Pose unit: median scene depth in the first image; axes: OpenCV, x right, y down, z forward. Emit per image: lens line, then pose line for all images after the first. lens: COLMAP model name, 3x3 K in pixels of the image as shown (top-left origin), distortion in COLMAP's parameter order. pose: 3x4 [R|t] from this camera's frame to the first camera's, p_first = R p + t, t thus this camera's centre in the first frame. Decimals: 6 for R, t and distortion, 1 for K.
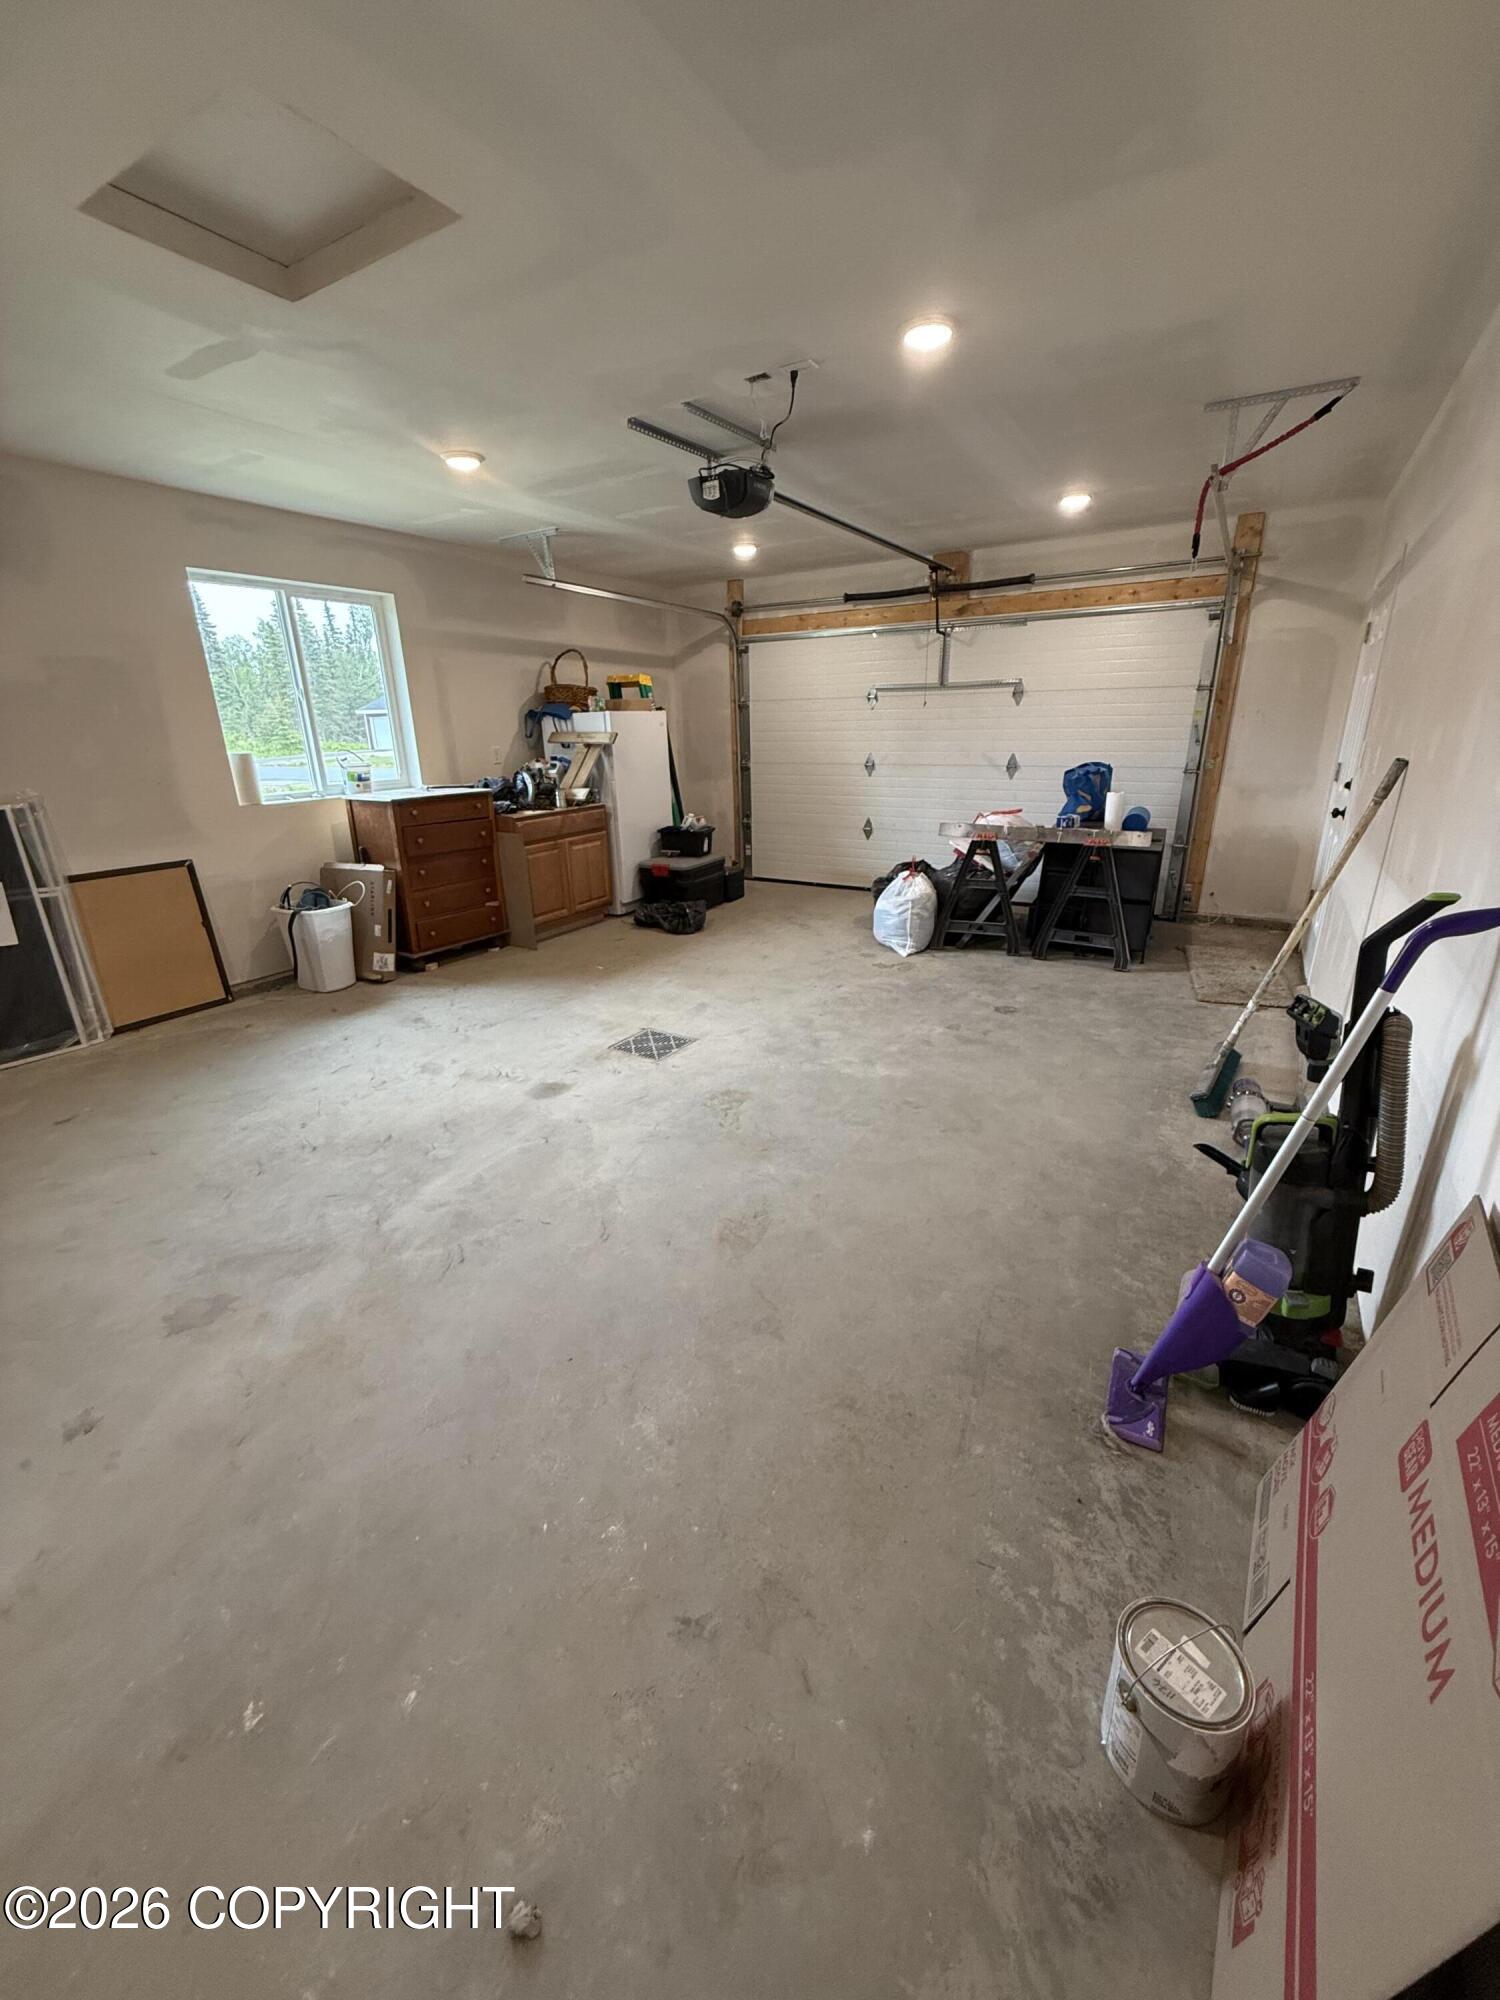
lens RADIAL K [[794.8, 0, 756.3], [0, 794.8, 1005.2], [0, 0, 1]] dist [-0.002443, 0.001108]
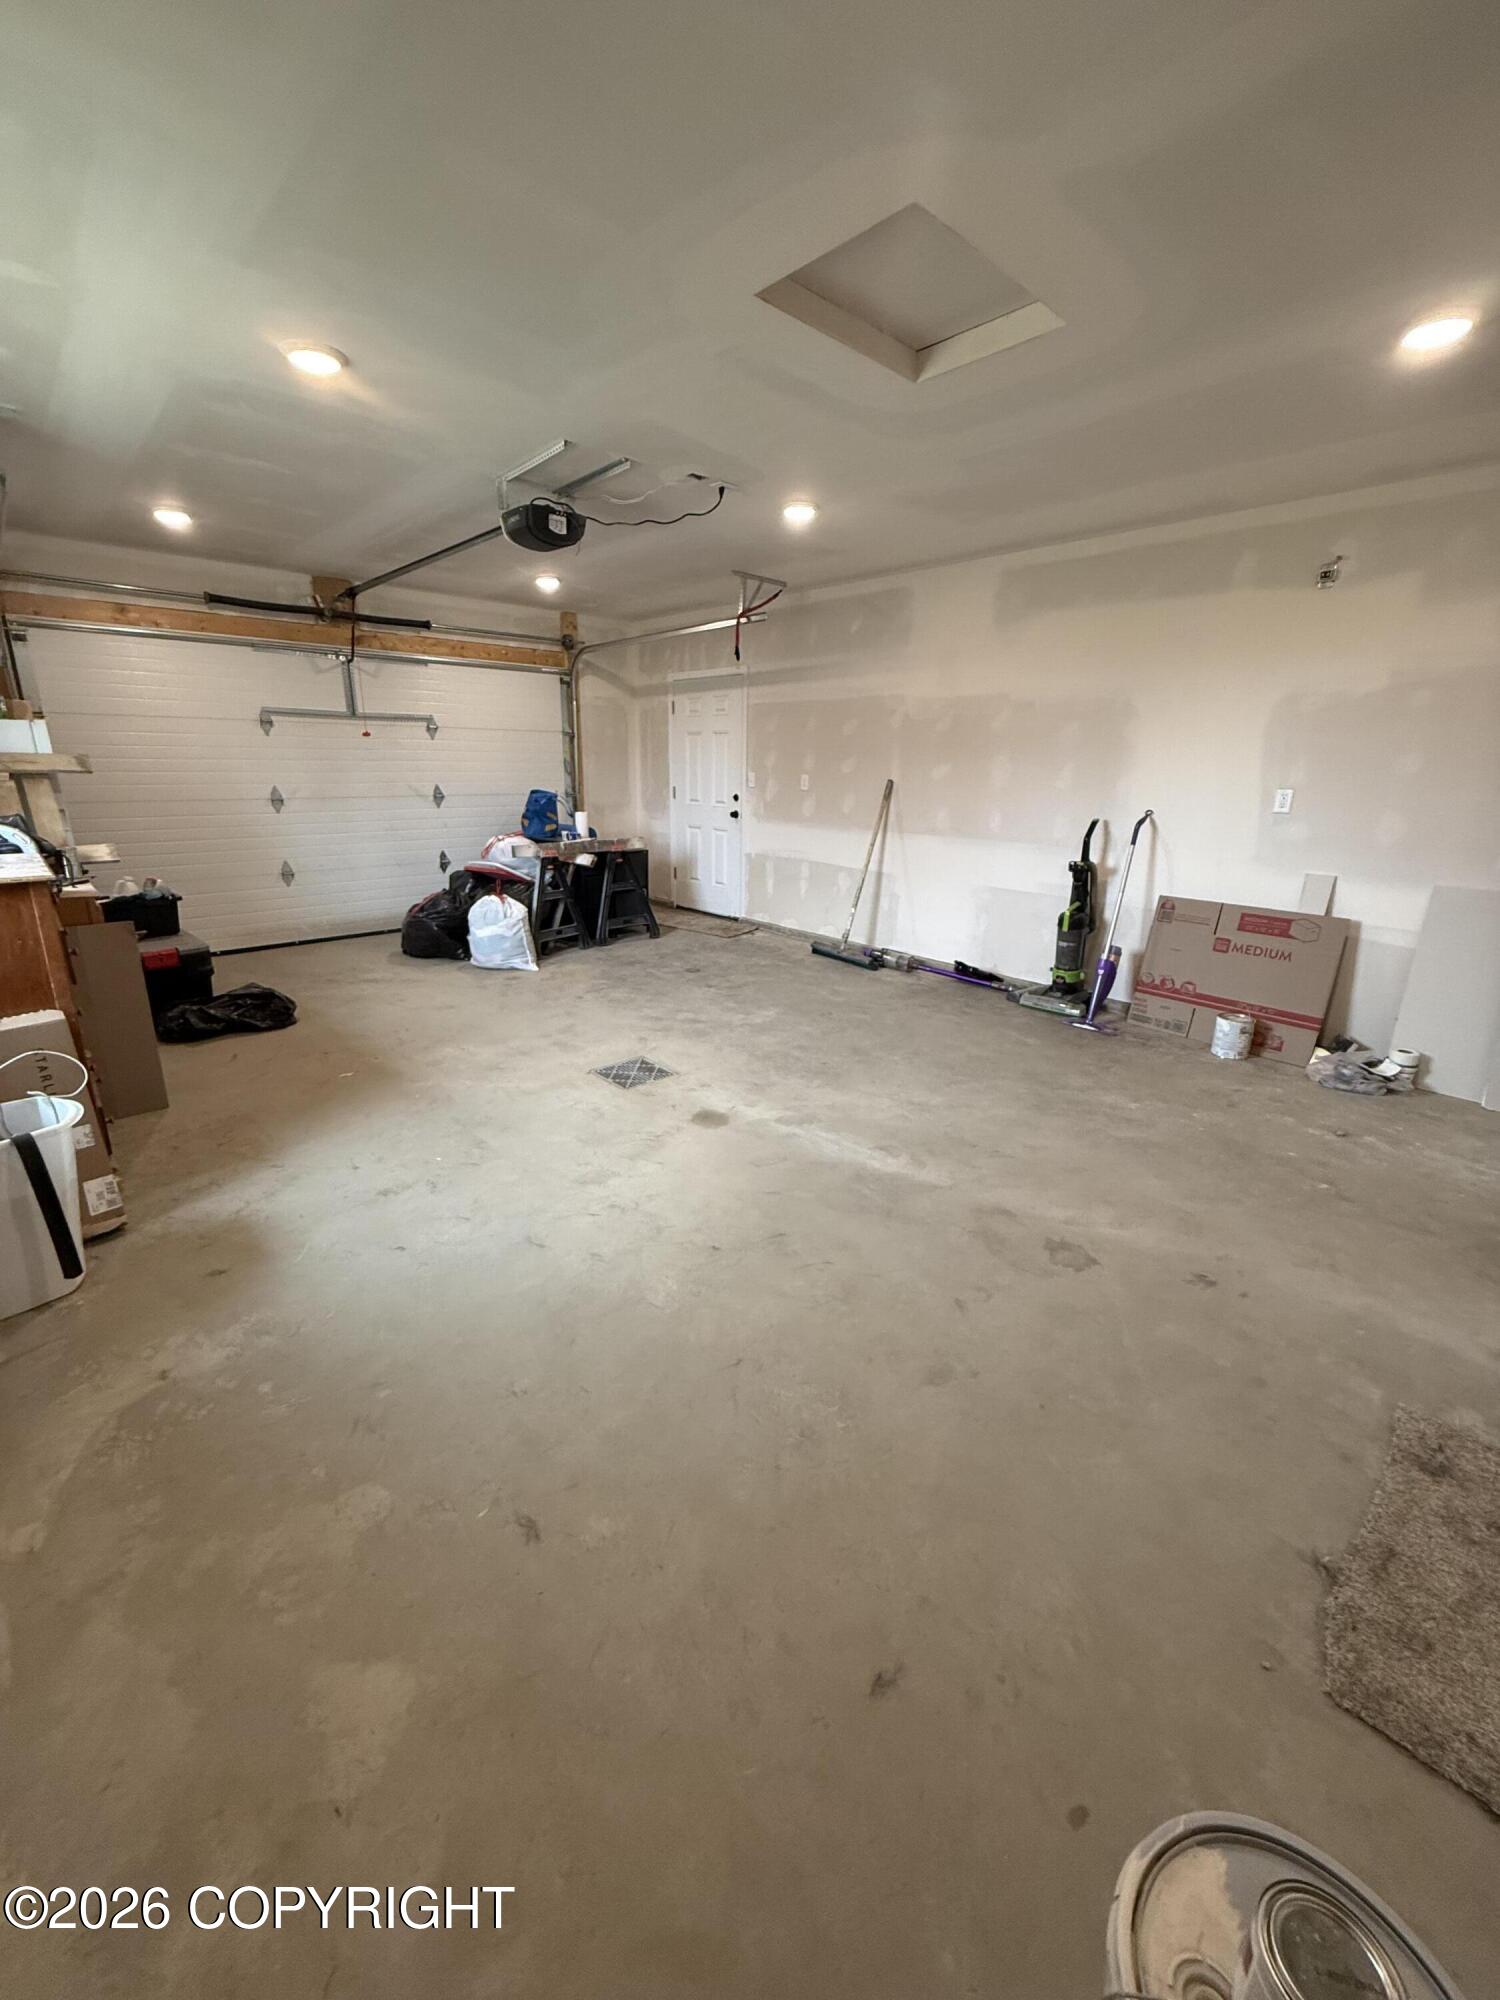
lens RADIAL K [[794.8, 0, 750.5], [0, 794.8, 1002.4], [0, 0, 1]] dist [-0.002443, 0.001108]
pose [[0.264990, -0.262131, 0.927937, -0.927145], [0.304421, 0.935865, 0.177438, -0.153628], [-0.914936, 0.235464, 0.327793, 0.495734]]
